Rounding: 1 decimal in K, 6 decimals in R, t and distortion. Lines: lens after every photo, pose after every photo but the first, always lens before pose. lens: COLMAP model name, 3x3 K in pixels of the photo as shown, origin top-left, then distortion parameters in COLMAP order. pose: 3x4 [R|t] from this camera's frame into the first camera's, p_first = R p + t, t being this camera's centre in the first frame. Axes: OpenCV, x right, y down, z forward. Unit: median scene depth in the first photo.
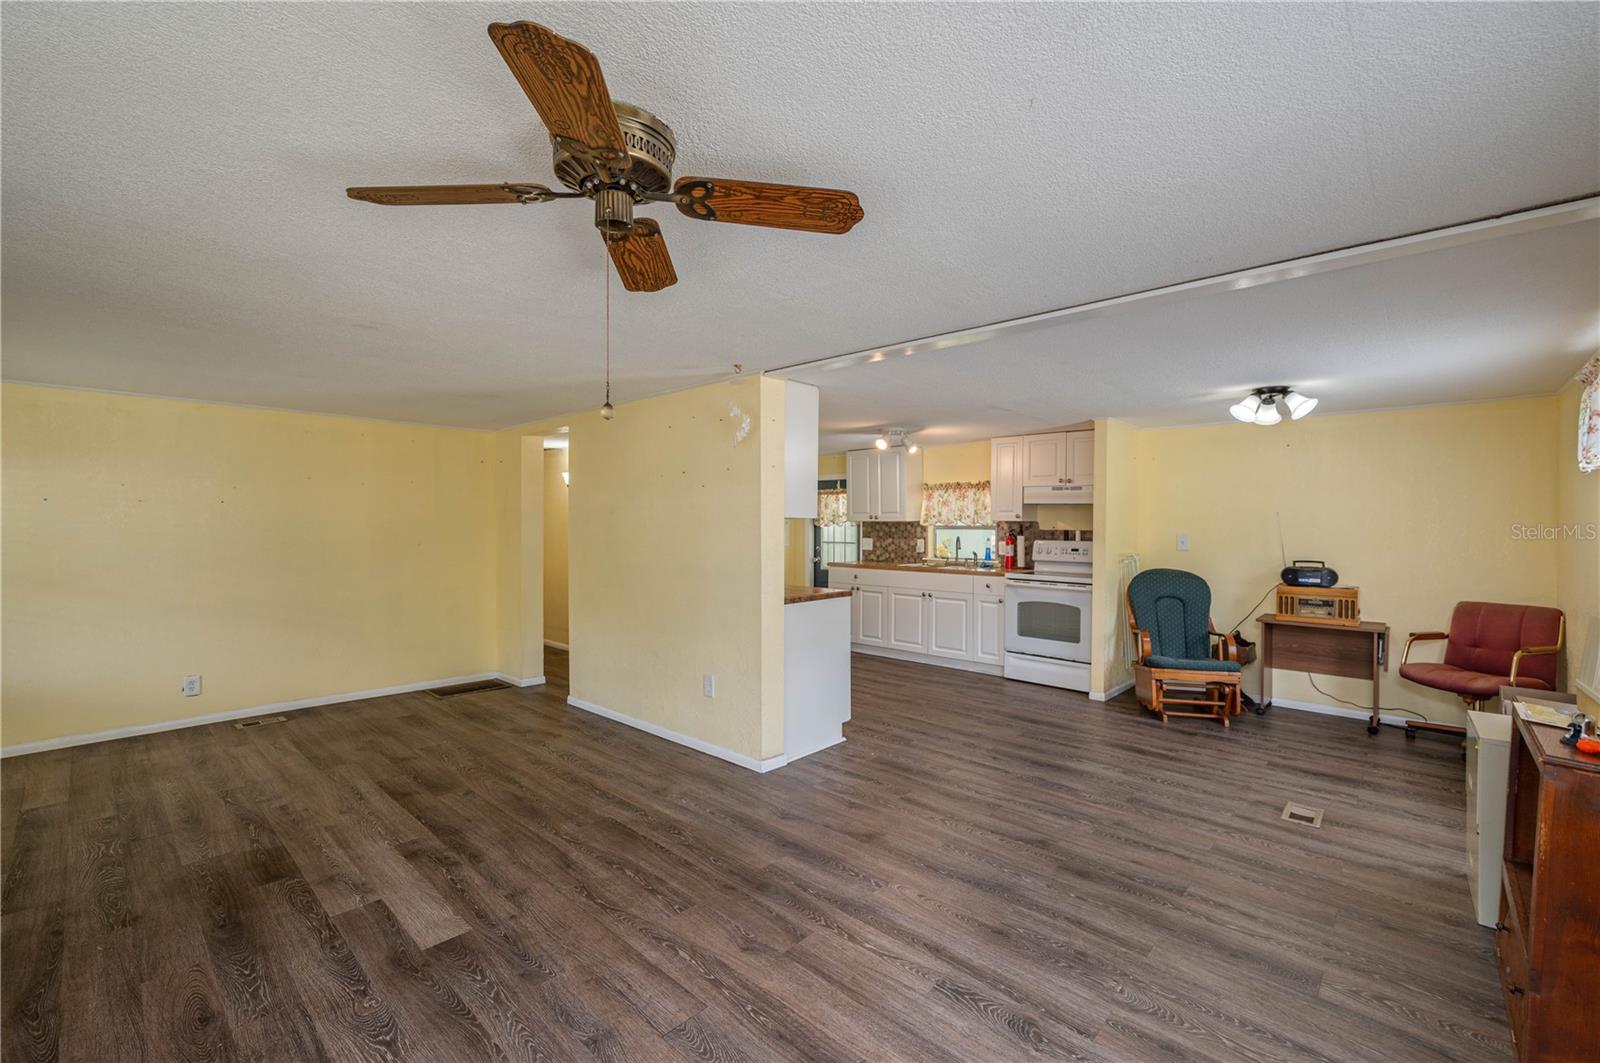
lens RADIAL K [[674.5, 0, 796.4], [0, 674.5, 527.3], [0, 0, 1]] dist [0.001469, 0.000118]
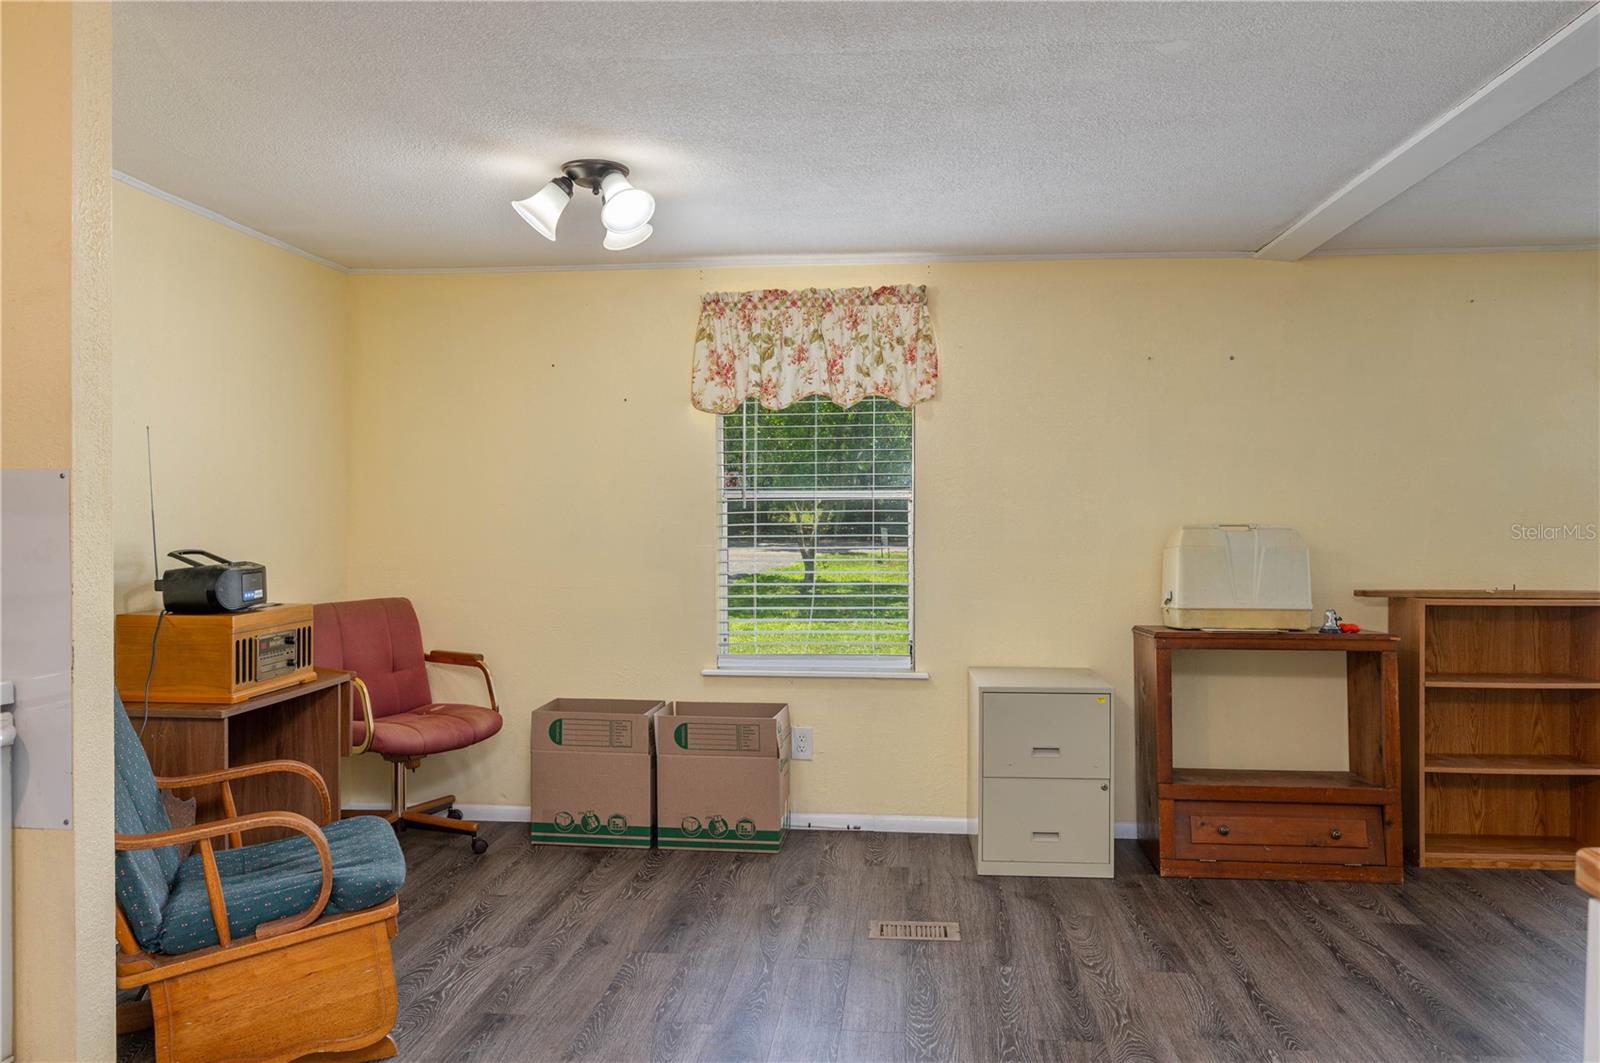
lens RADIAL K [[1160.4, 0, 799.4], [0, 1160.4, 529.8], [0, 0, 1]] dist [-0.005247, -0.002179]
pose [[-0.601455, -0.021090, 0.798628, -0.022058], [0.003950, 0.999561, 0.029372, 0.028134], [-0.798897, 0.020820, -0.601108, 1.689638]]
